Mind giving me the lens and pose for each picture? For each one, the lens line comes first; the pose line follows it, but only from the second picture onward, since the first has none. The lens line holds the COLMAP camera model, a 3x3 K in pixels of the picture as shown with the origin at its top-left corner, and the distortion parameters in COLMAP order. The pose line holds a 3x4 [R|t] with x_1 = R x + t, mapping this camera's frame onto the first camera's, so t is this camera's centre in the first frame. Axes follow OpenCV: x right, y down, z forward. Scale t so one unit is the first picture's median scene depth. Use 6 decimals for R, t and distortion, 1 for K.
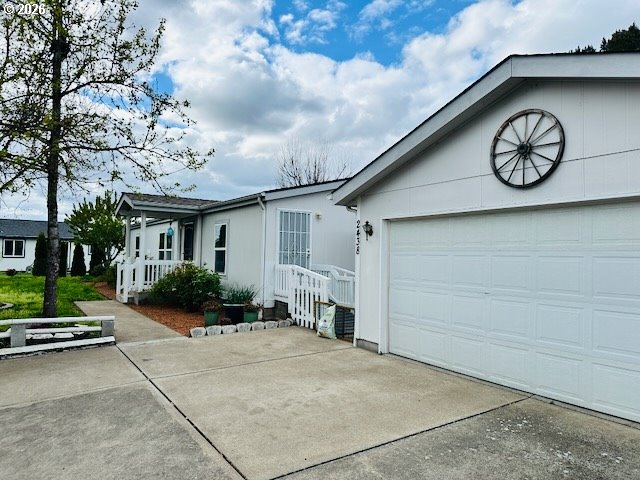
lens RADIAL K [[452.0, 0, 336.3], [0, 452.0, 238.2], [0, 0, 1]] dist [0.072653, -0.102072]
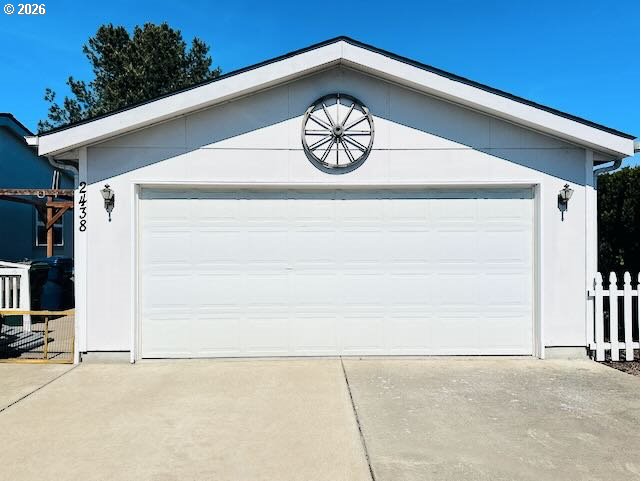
lens RADIAL K [[452.7, 0, 336.8], [0, 452.7, 238.7], [0, 0, 1]] dist [0.072653, -0.102072]
pose [[0.550040, -0.016908, 0.834967, -0.525605], [-0.019301, 0.999271, 0.032950, 0.020396], [-0.834915, -0.034240, 0.549312, 0.437197]]
